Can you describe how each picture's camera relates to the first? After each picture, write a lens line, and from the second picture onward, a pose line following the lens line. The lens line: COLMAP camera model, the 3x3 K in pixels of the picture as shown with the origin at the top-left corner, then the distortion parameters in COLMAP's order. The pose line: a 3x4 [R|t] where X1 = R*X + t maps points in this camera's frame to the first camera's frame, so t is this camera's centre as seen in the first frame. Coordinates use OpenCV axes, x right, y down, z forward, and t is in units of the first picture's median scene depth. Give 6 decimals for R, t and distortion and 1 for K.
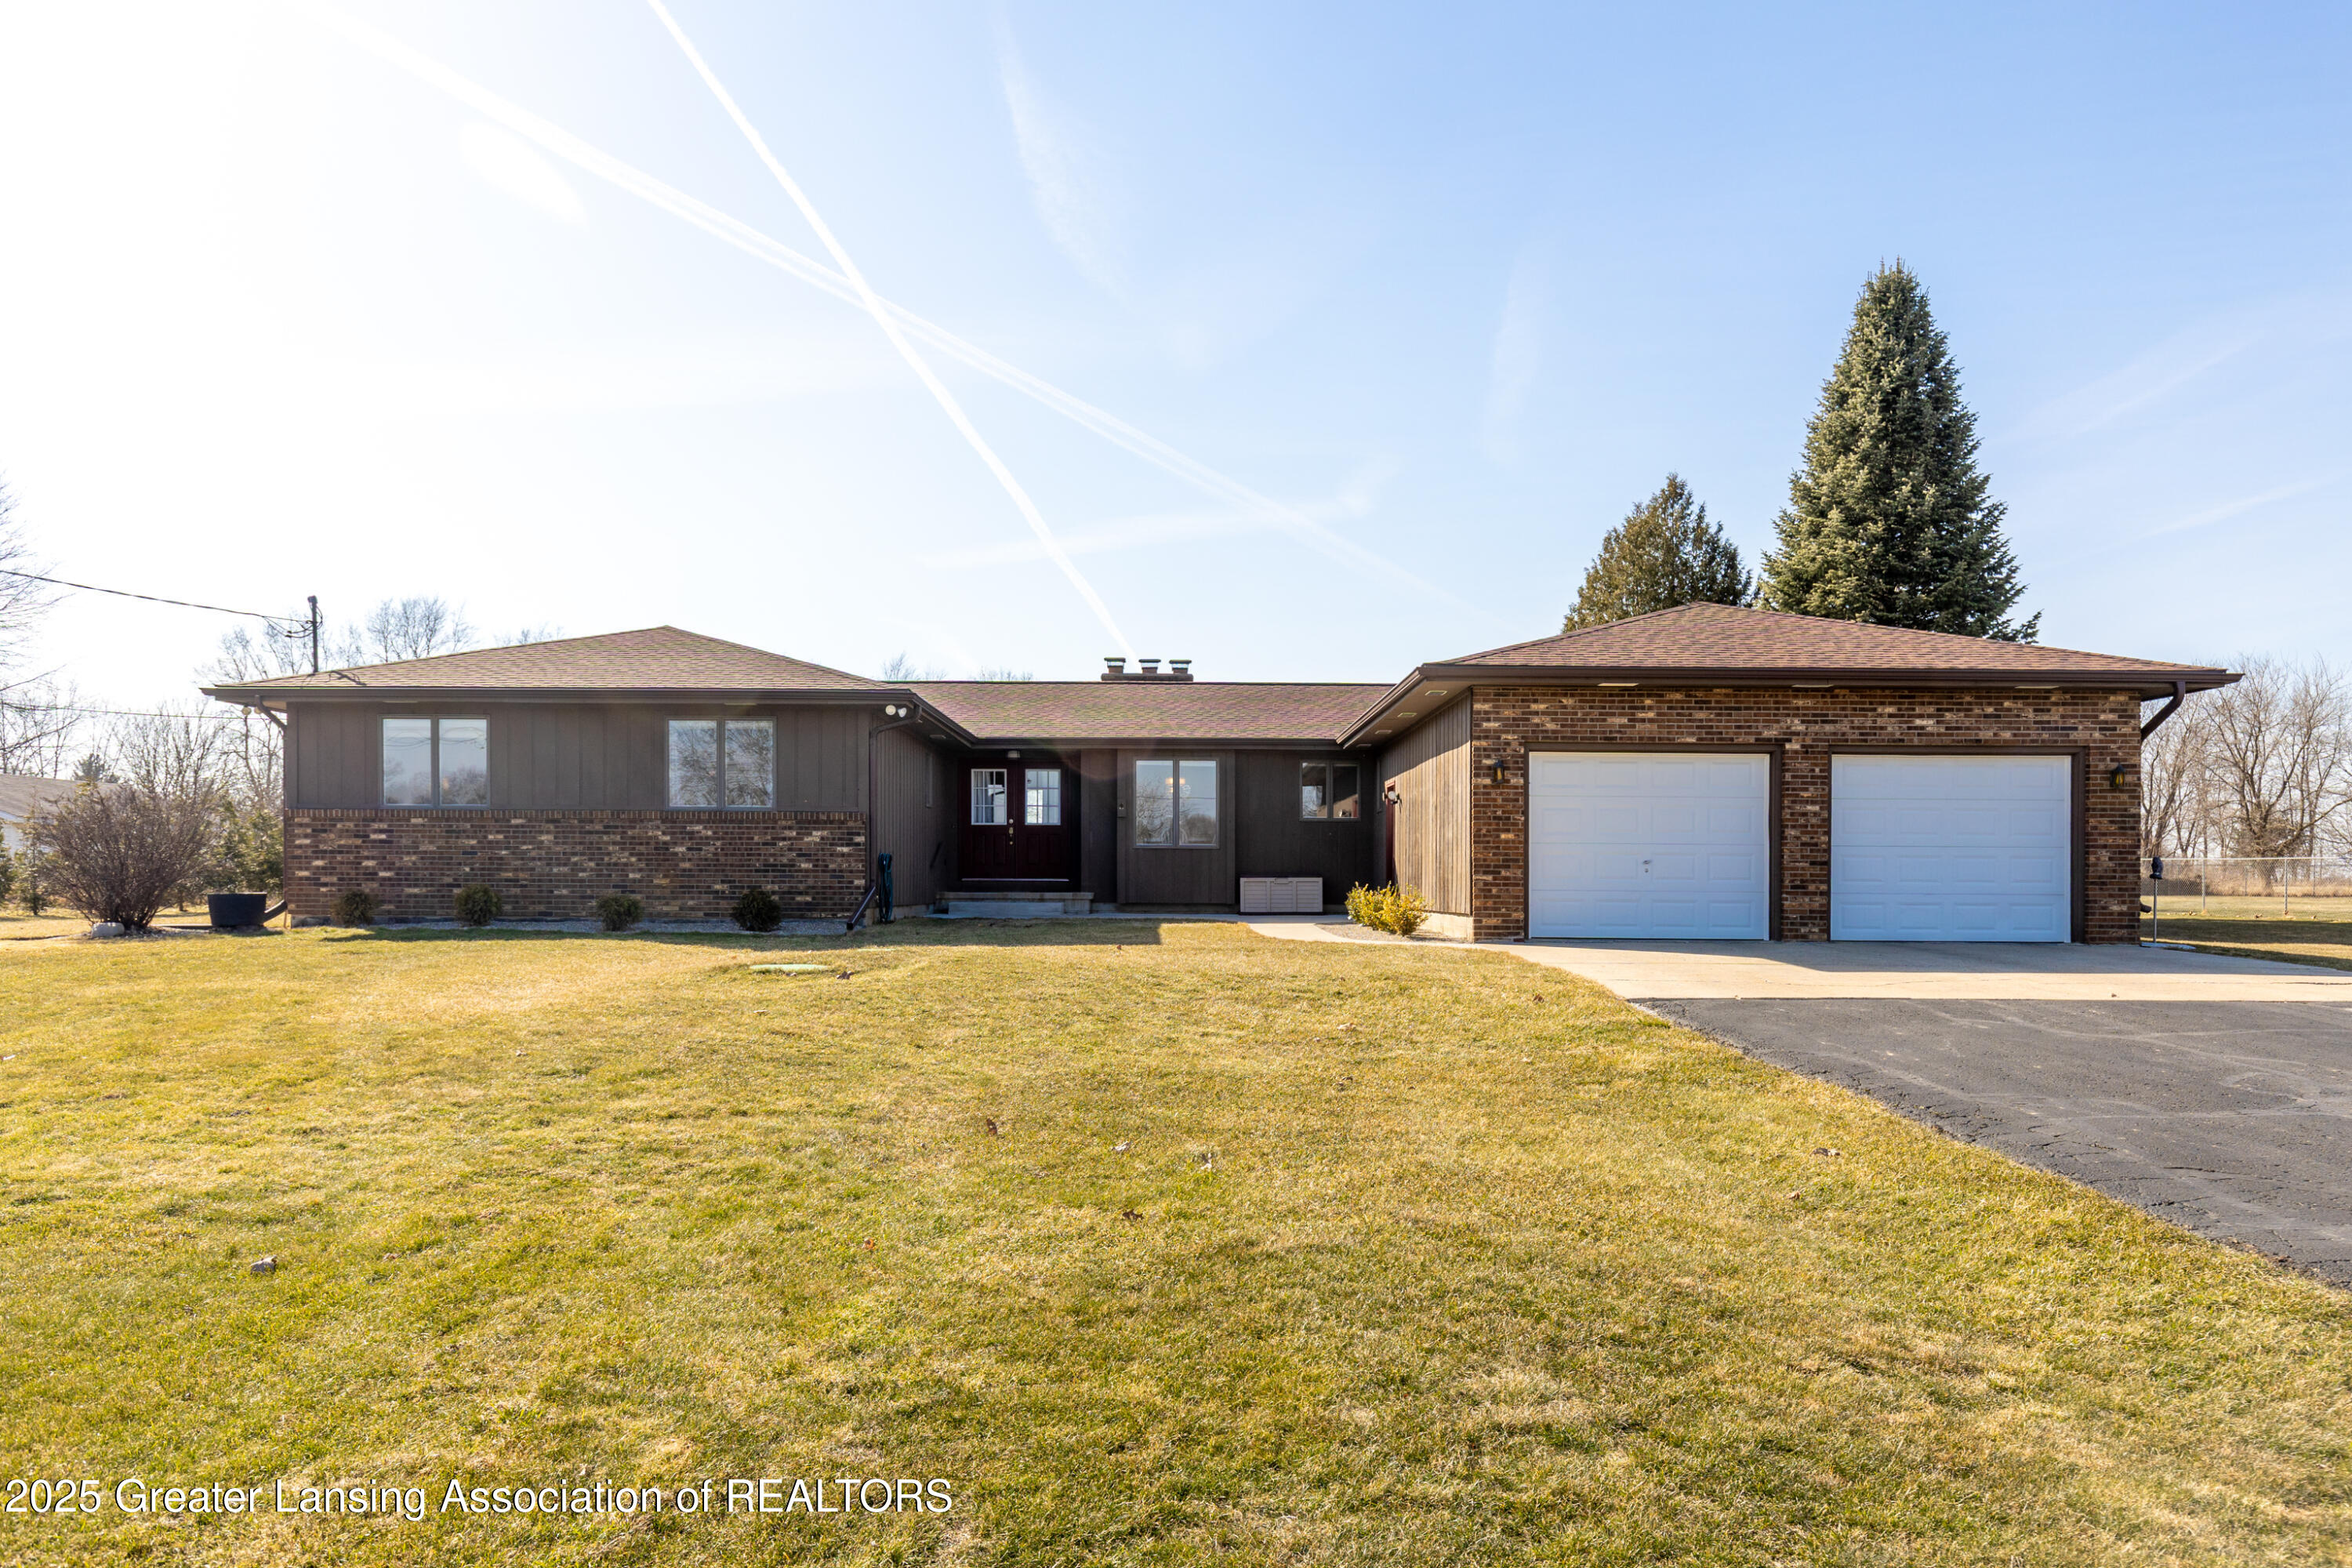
lens RADIAL K [[1667.5, 0, 1179.1], [0, 1667.5, 879.4], [0, 0, 1]] dist [-0.001484, -0.003601]
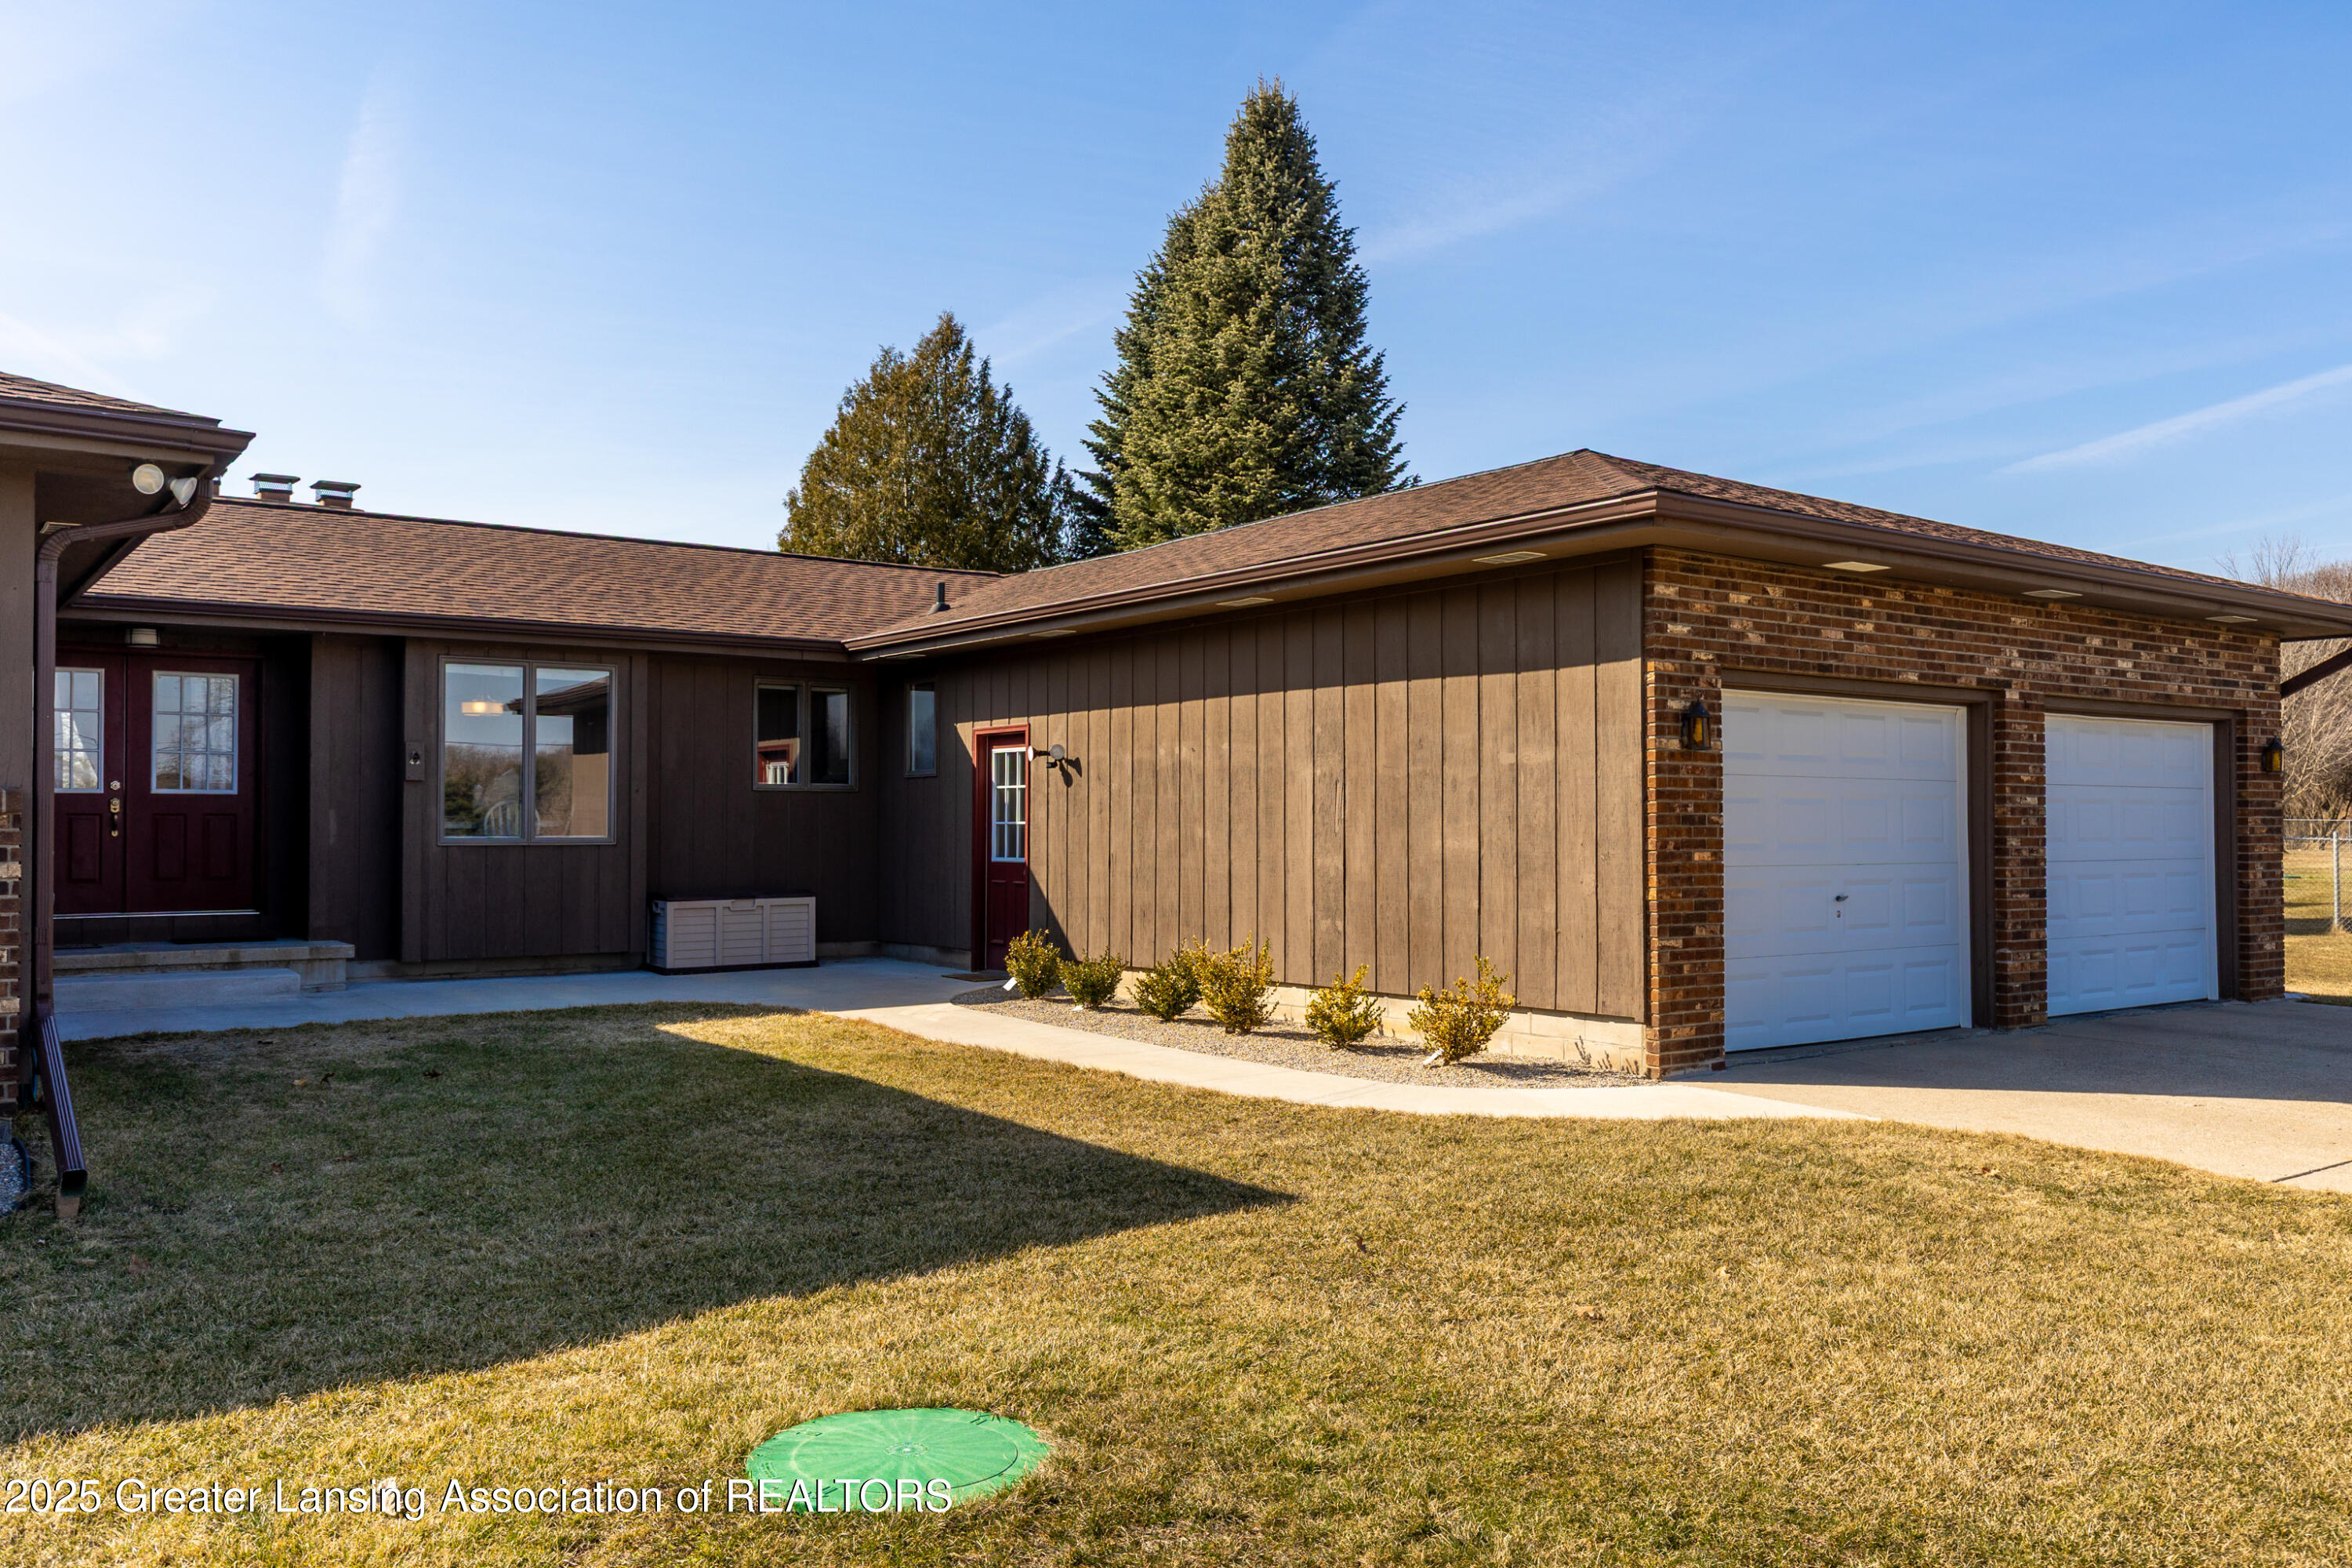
lens RADIAL K [[1814.9, 0, 1166.7], [0, 1814.9, 783.3], [0, 0, 1]] dist [0.001714, -0.002667]
pose [[0.801931, 0.007285, 0.597372, -0.214865], [0.004315, 0.999829, -0.017986, -0.032976], [-0.597401, 0.017001, 0.801762, 0.568024]]
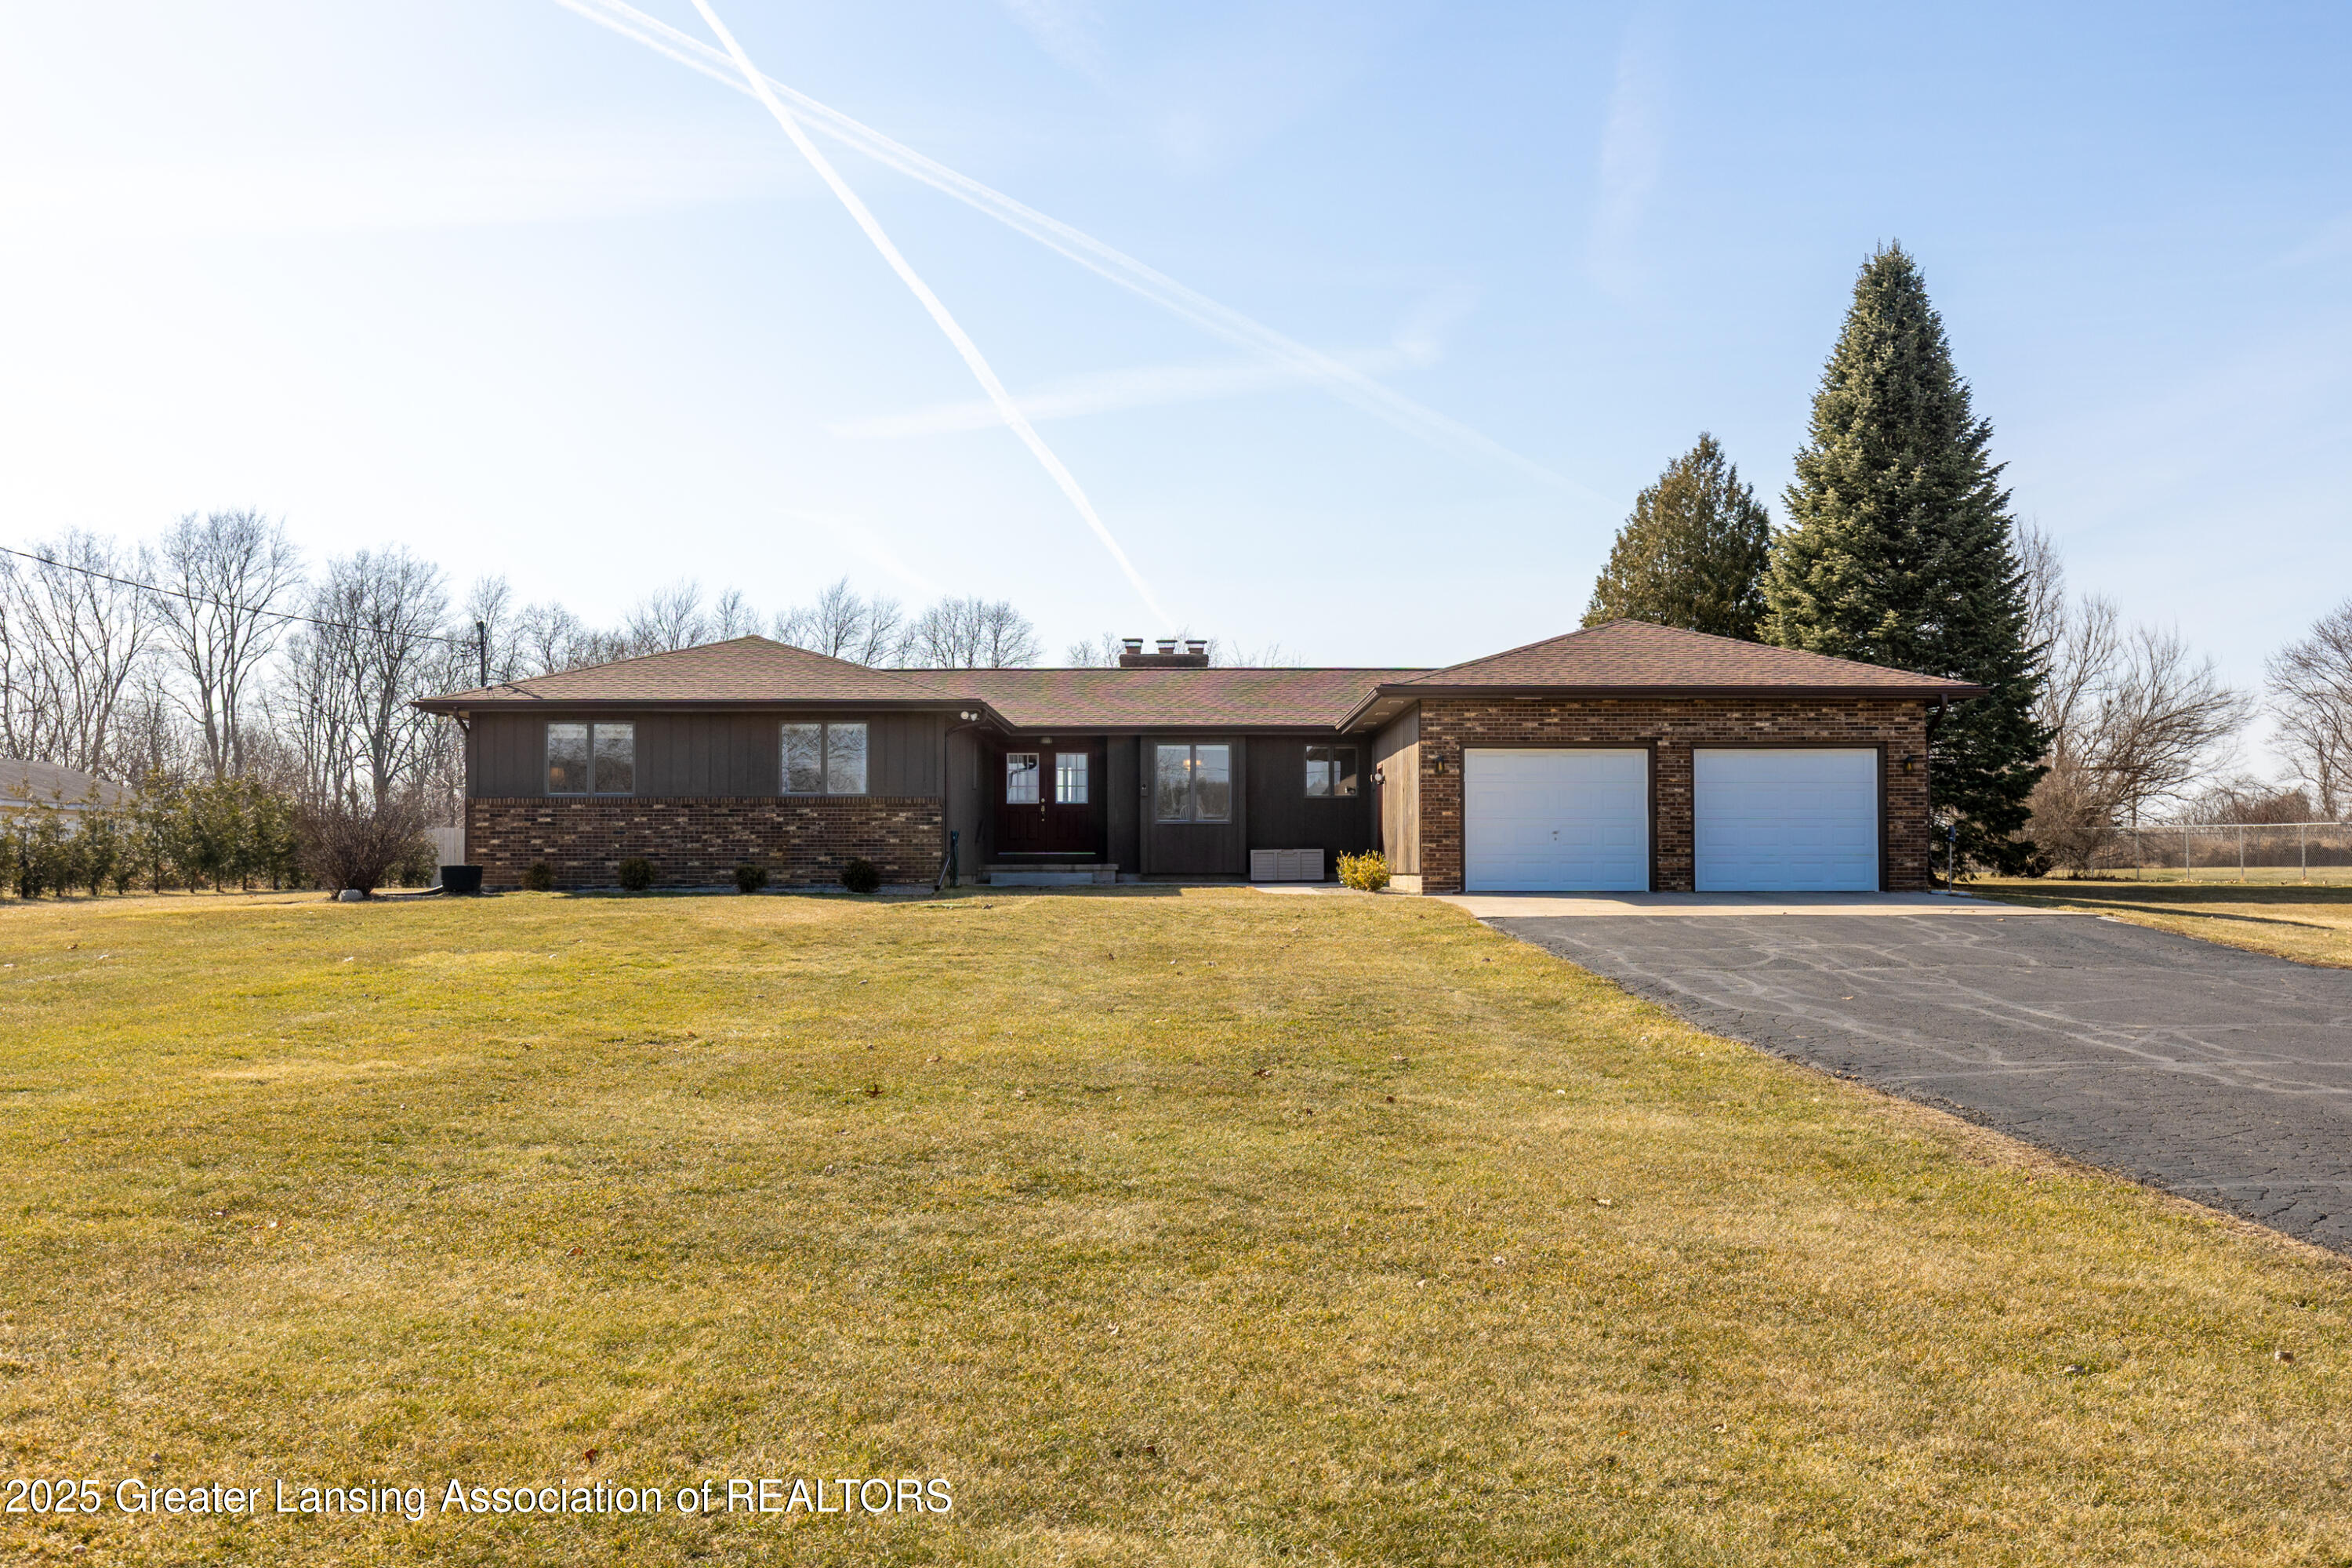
lens RADIAL K [[2393.2, 0, 1178.3], [0, 2393.2, 796.3], [0, 0, 1]] dist [0.010198, 0.000000]
pose [[0.999968, -0.007834, -0.001662, -0.010850], [0.007781, 0.999535, -0.029479, 0.012609], [0.001892, 0.029465, 0.999564, -0.761329]]
